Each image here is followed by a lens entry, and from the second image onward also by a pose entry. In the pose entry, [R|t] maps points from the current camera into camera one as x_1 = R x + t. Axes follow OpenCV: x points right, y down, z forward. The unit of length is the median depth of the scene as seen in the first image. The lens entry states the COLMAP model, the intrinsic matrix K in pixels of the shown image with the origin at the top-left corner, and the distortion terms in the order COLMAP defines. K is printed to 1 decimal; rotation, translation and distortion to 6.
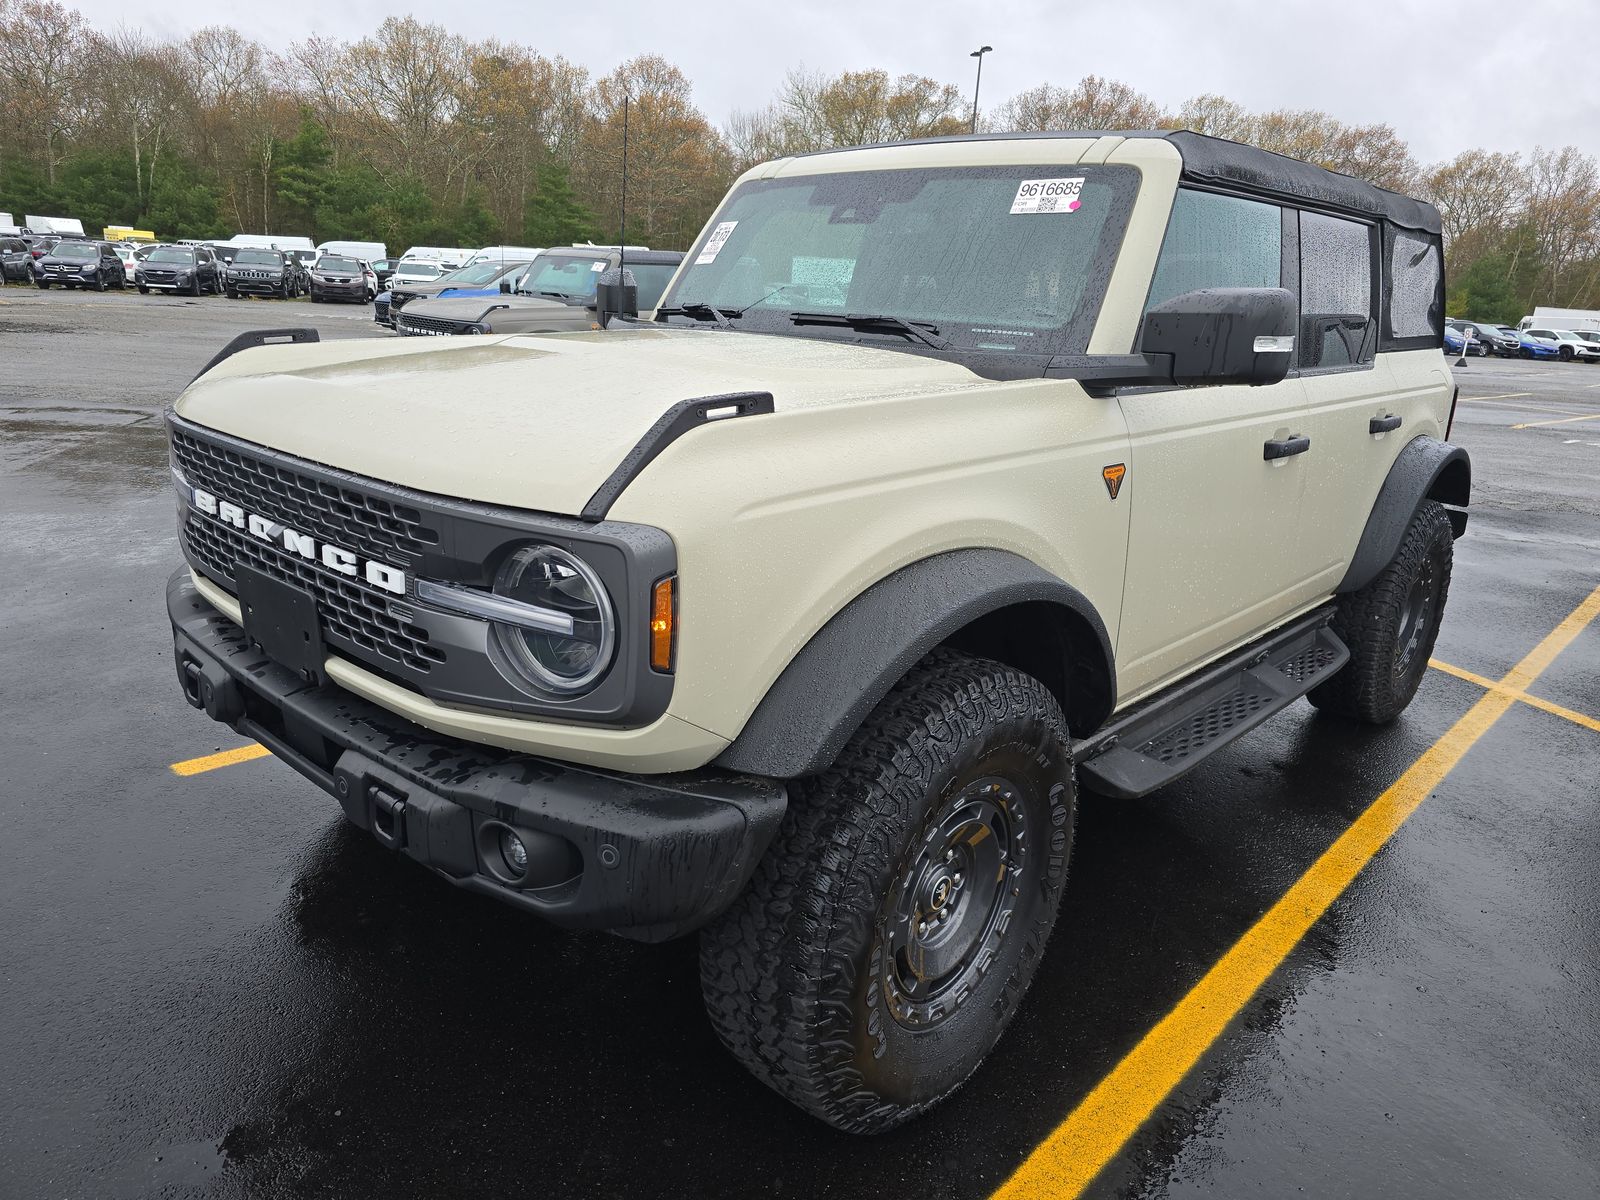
lens RADIAL K [[1077.2, 0, 790.9], [0, 1077.2, 602.3], [0, 0, 1]] dist [0.045970, -0.035804]
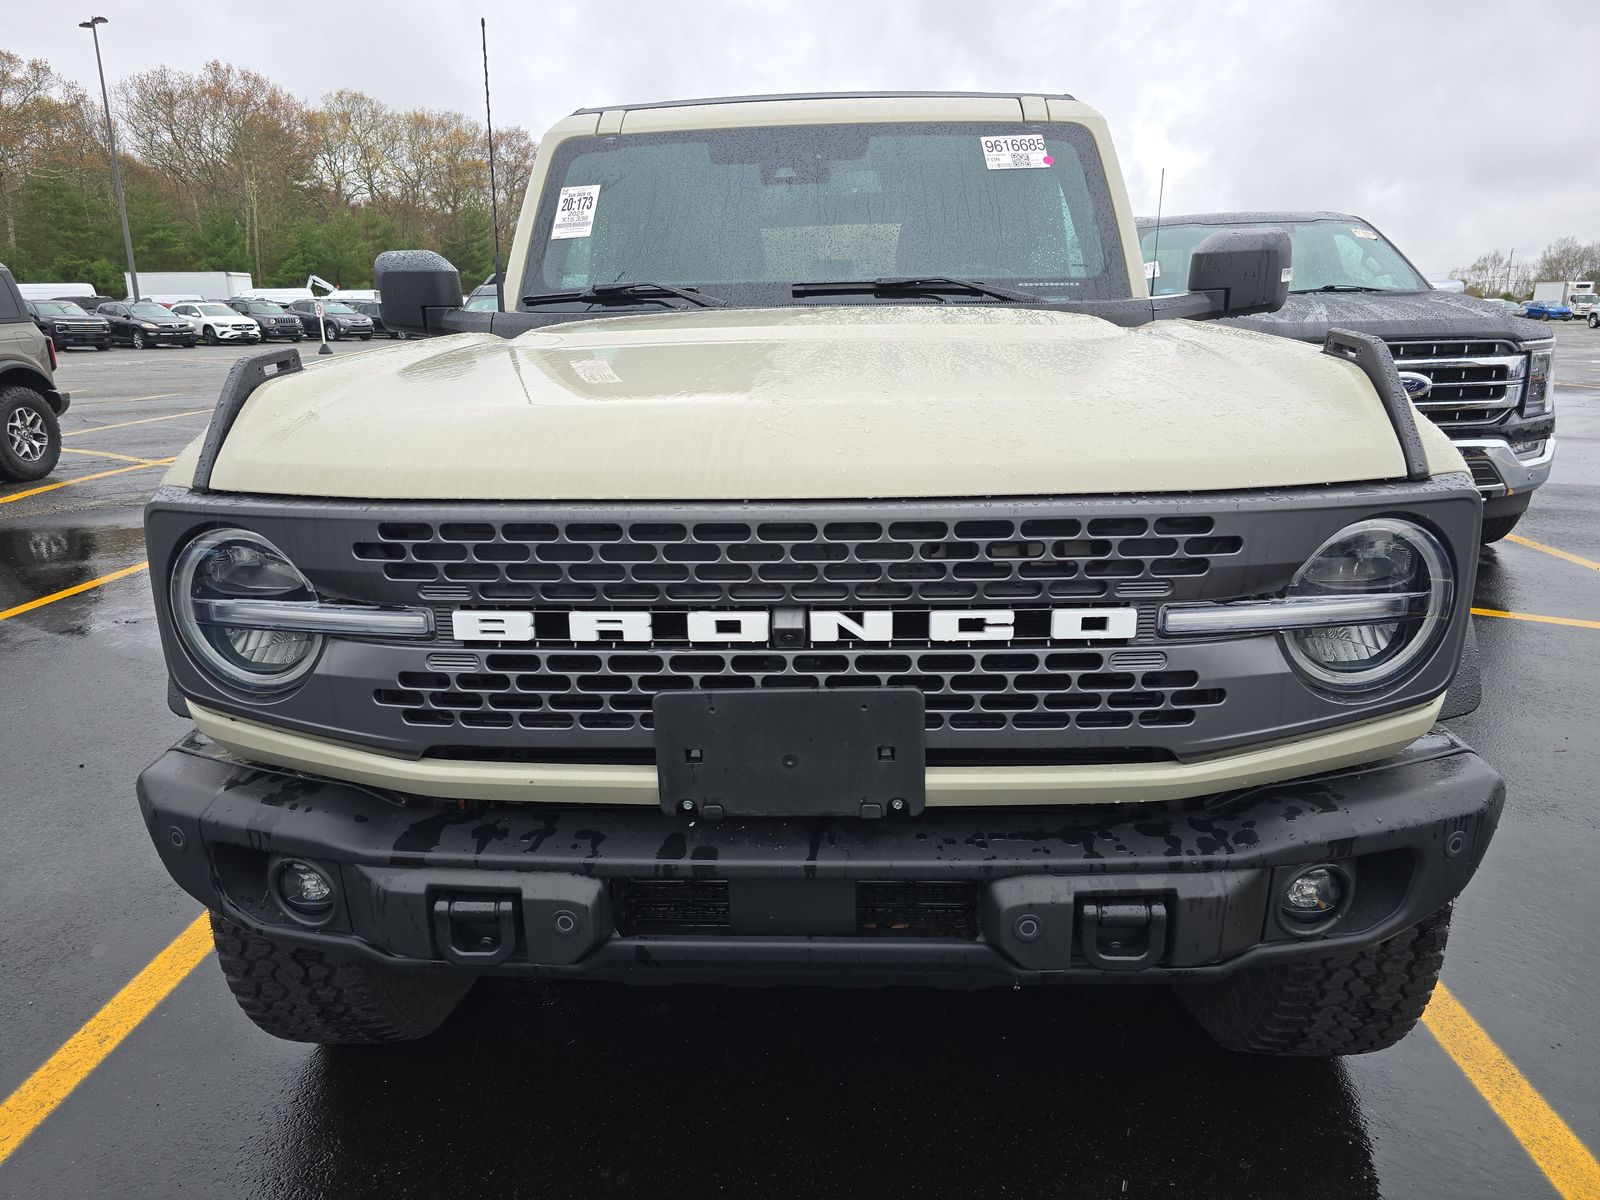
lens RADIAL K [[1077.2, 0, 790.9], [0, 1077.2, 602.3], [0, 0, 1]] dist [0.045970, -0.035804]
pose [[0.762992, -0.233997, 0.602568, -0.744637], [0.232440, 0.969145, 0.082028, -0.112191], [-0.603171, 0.077475, 0.793840, 0.405277]]
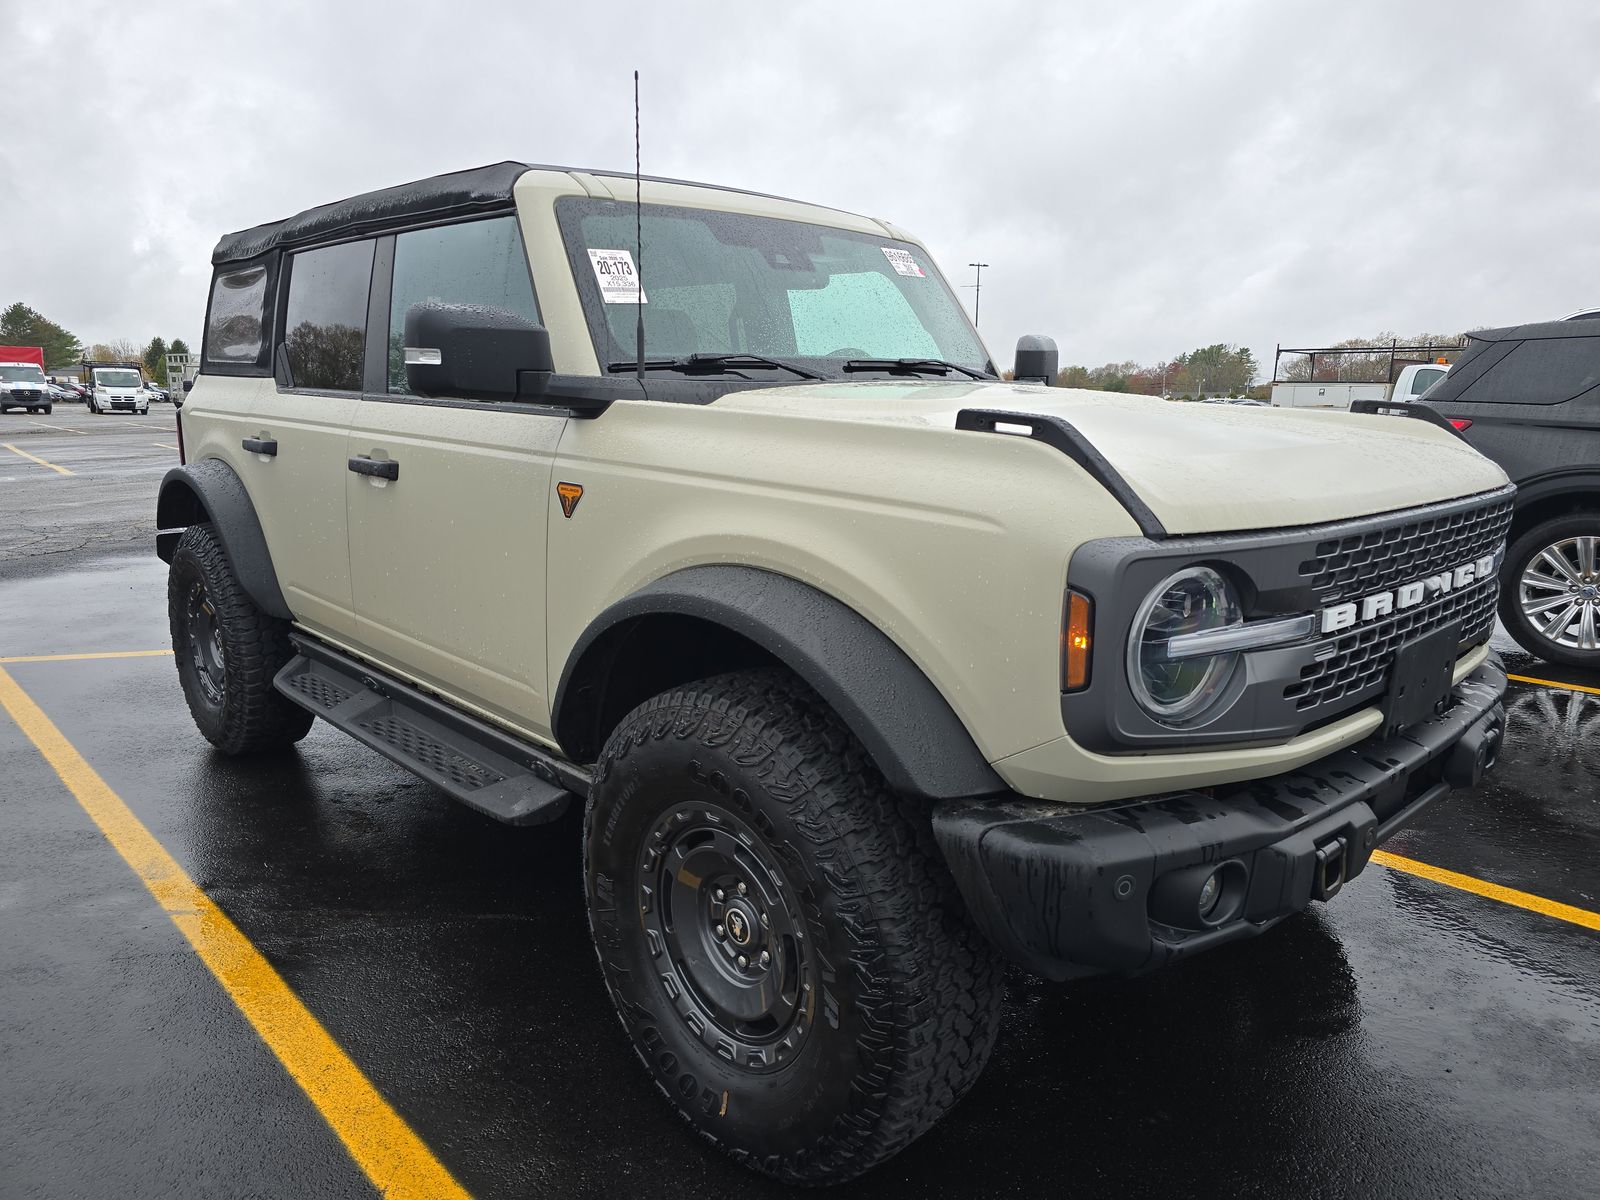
lens RADIAL K [[1077.2, 0, 790.9], [0, 1077.2, 602.3], [0, 0, 1]] dist [0.045970, -0.035804]
pose [[0.069596, -0.247326, 0.966430, -1.270642], [0.272416, 0.936669, 0.220093, -0.368225], [-0.959659, 0.247953, 0.132564, 1.228764]]
